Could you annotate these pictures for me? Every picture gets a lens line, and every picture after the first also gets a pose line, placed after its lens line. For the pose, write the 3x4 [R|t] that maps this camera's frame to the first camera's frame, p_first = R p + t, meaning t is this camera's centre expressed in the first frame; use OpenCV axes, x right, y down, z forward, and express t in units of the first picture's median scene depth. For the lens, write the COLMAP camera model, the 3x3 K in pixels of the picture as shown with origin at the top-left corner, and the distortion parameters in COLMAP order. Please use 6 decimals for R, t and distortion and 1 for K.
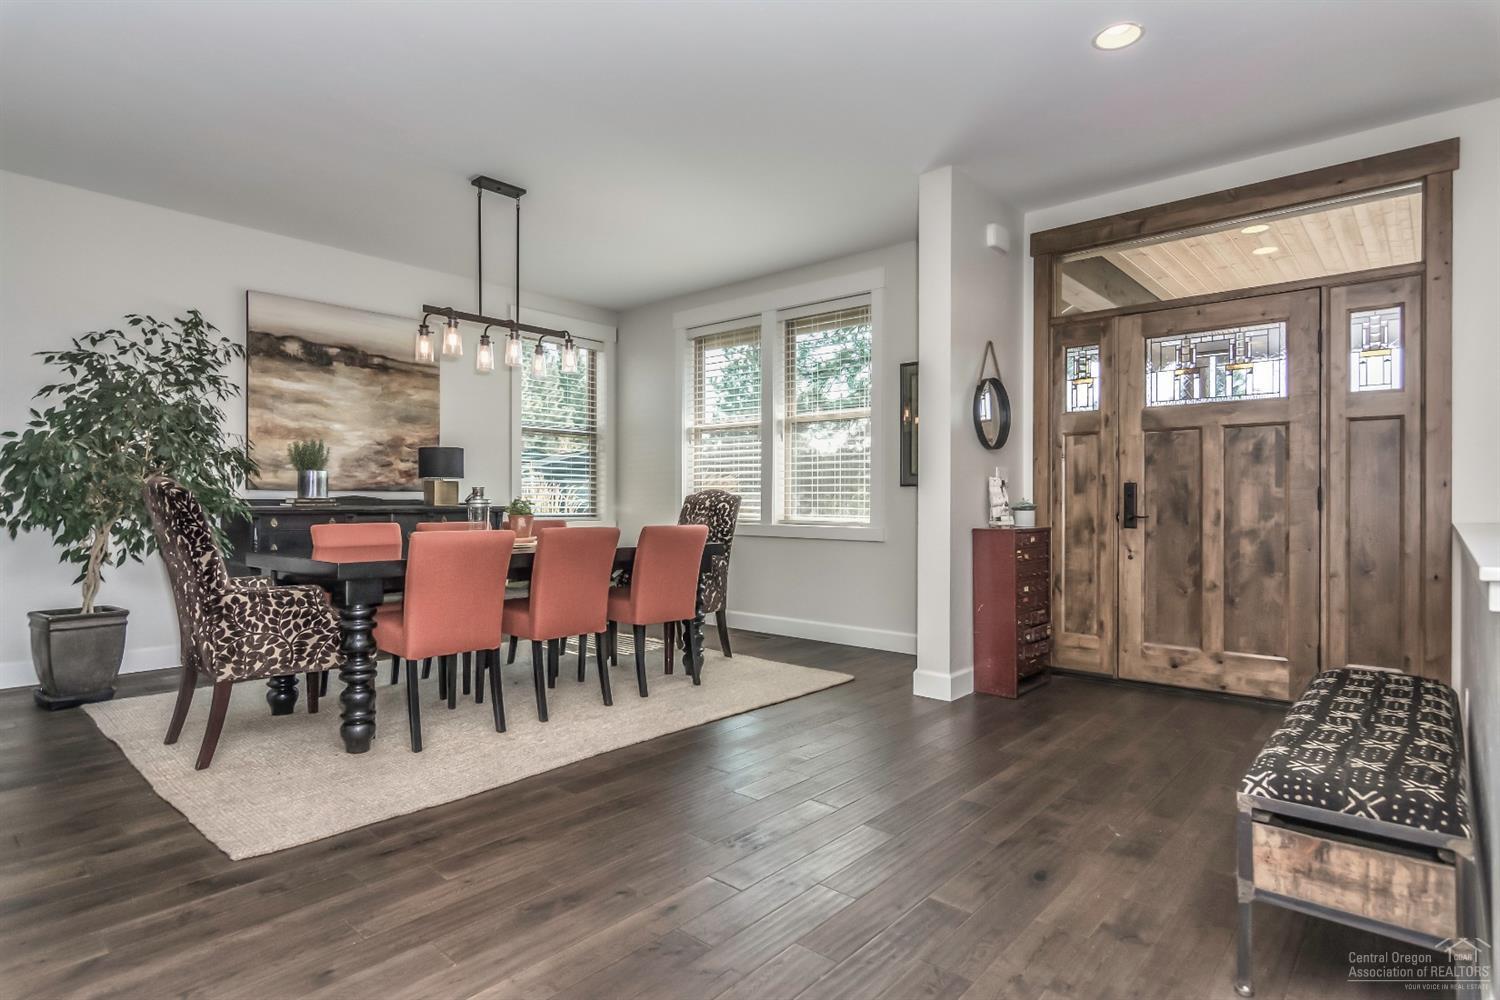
lens RADIAL K [[788.5, 0, 753.3], [0, 788.5, 500.4], [0, 0, 1]] dist [-0.001669, 0.000128]
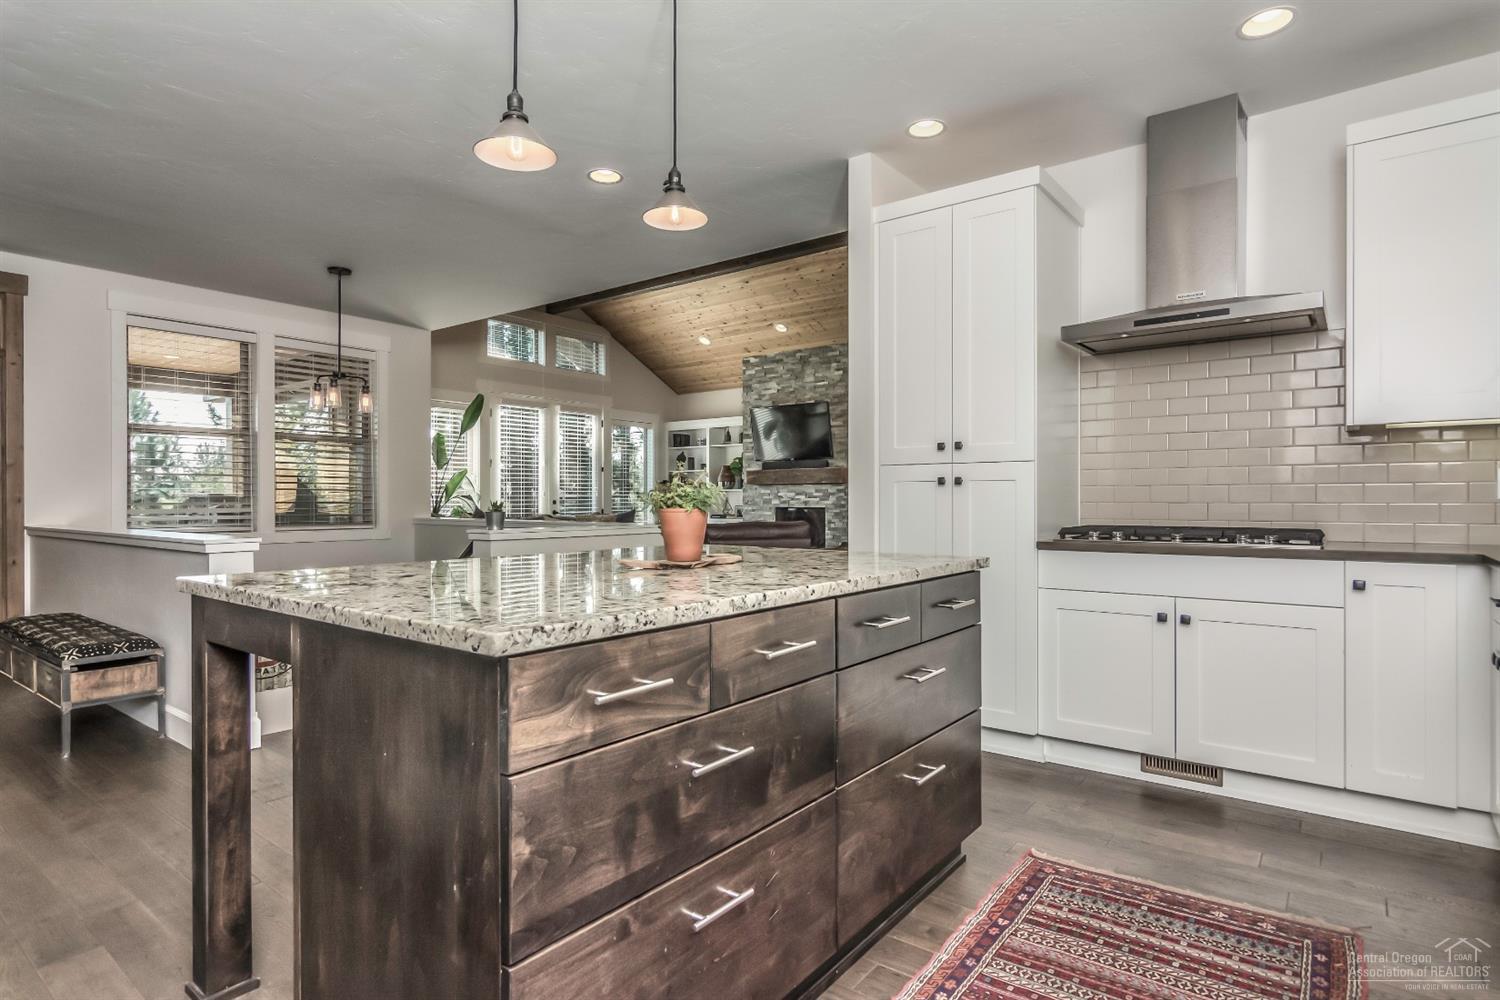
lens RADIAL K [[788.5, 0, 751.5], [0, 788.5, 502.2], [0, 0, 1]] dist [-0.001669, 0.000128]
pose [[-0.065827, -0.004377, 0.997821, -0.631364], [-0.001440, 0.999990, 0.004291, -0.022411], [-0.997830, -0.001155, -0.065832, -0.267771]]
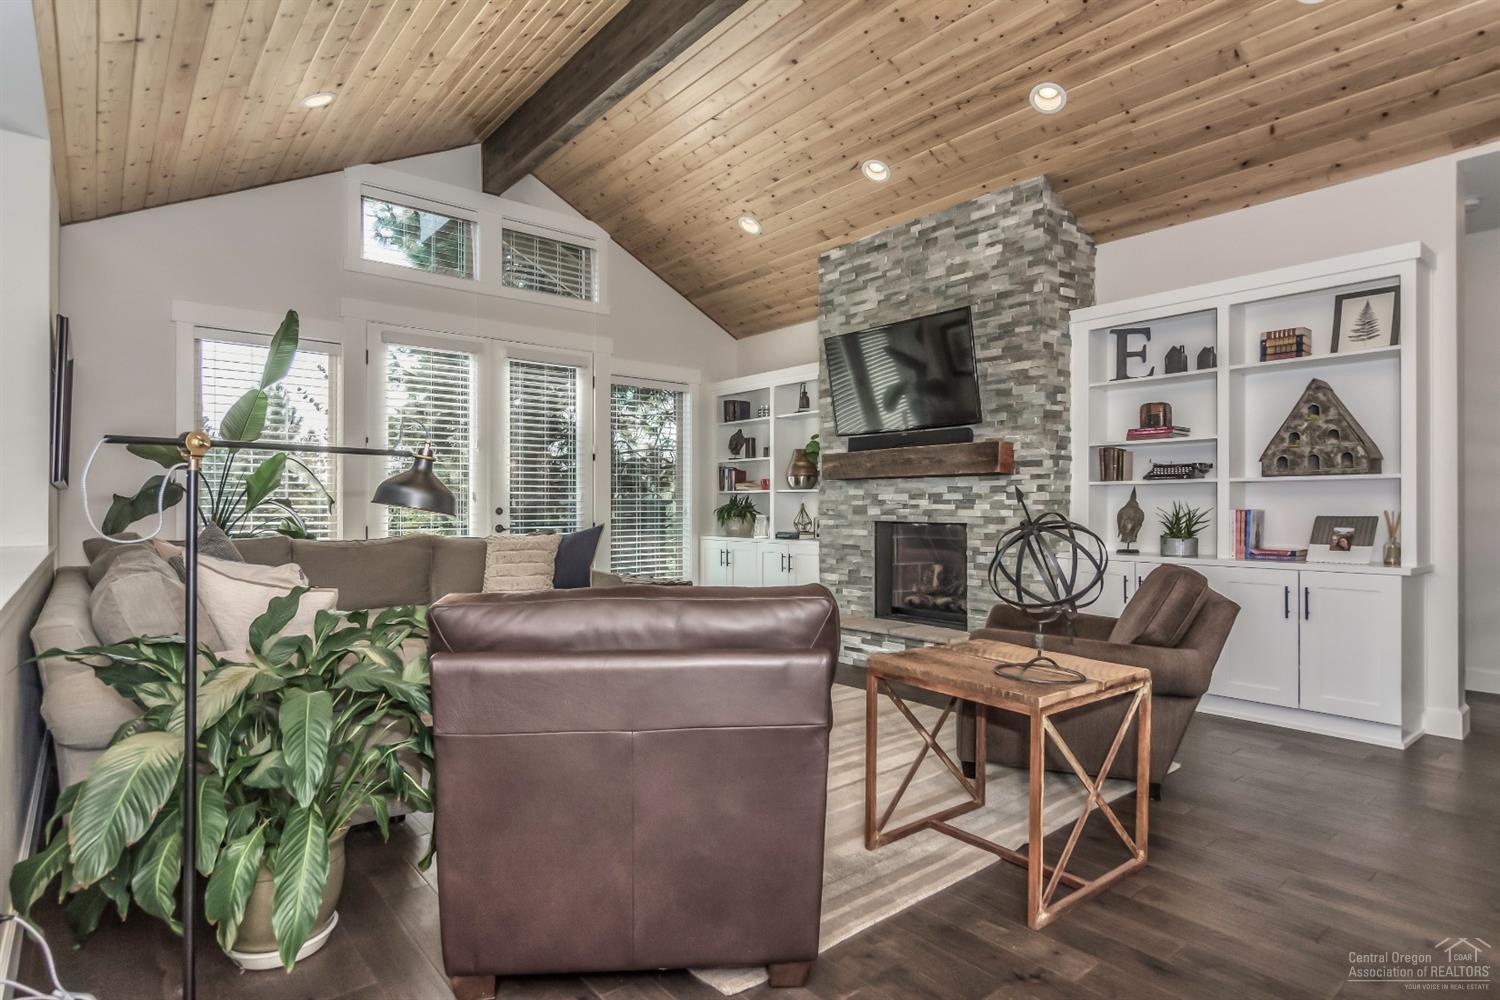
lens RADIAL K [[788.5, 0, 753.5], [0, 788.5, 503.2], [0, 0, 1]] dist [-0.001669, 0.000128]
pose [[0.156750, 0.001630, 0.987637, 0.575156], [-0.001394, 0.999998, -0.001429, -0.025012], [-0.987637, -0.001153, 0.156752, -0.530928]]
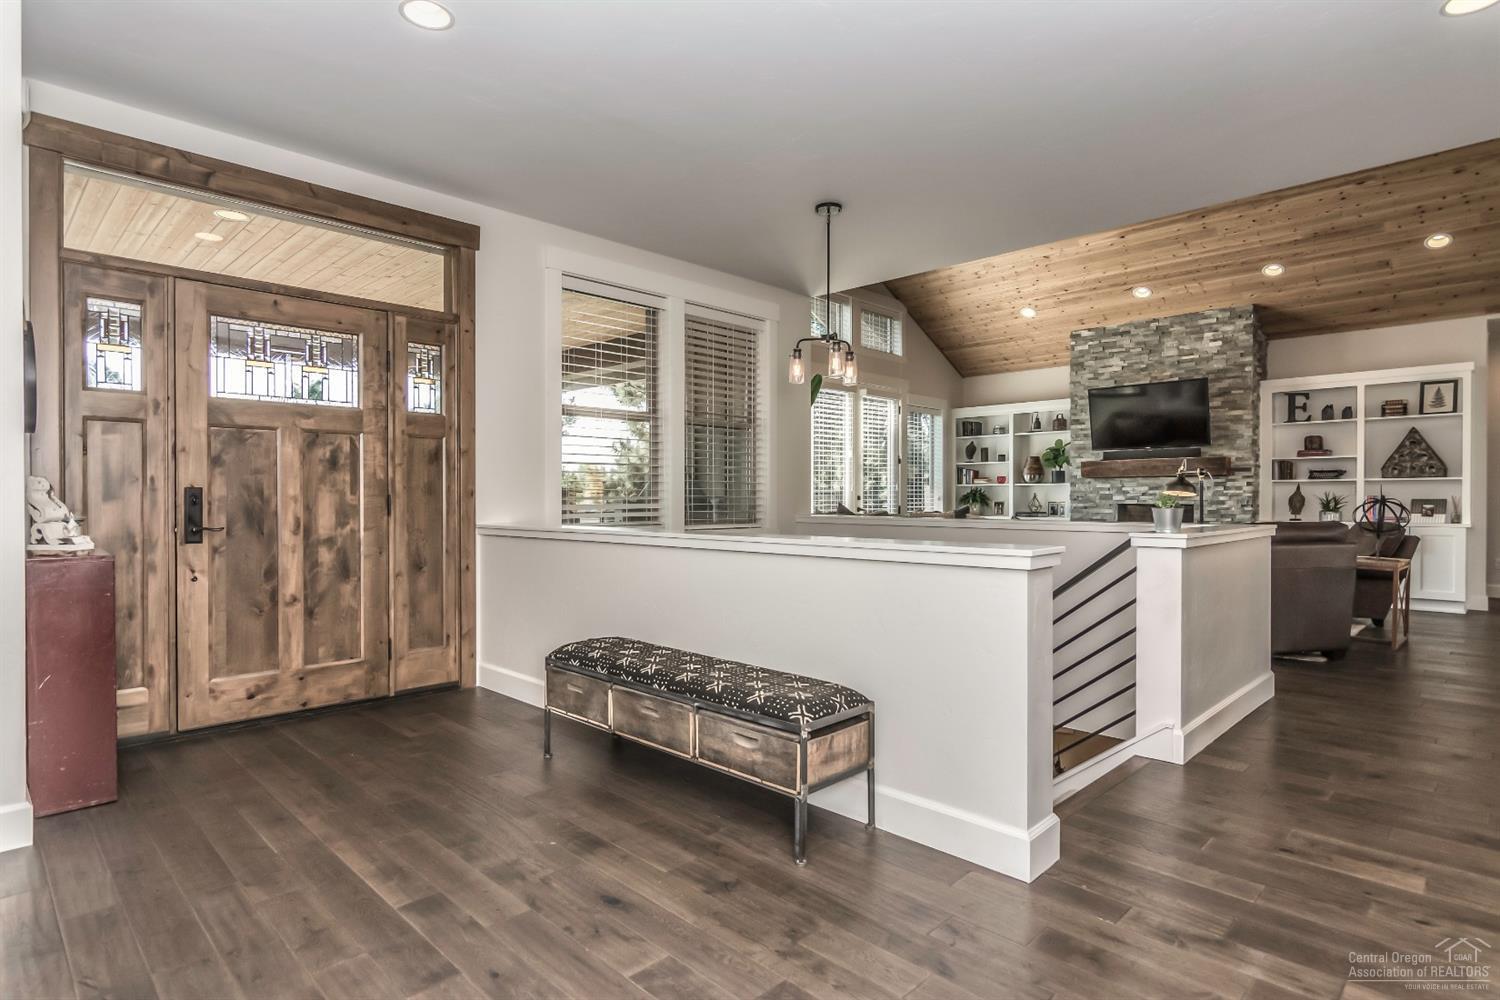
lens RADIAL K [[788.5, 0, 744.9], [0, 788.5, 501.8], [0, 0, 1]] dist [-0.001669, 0.000128]
pose [[0.060811, -0.007084, 0.998124, -0.322803], [-0.001549, 0.999973, 0.007191, -0.015488], [-0.998148, -0.001984, 0.060799, 0.413861]]
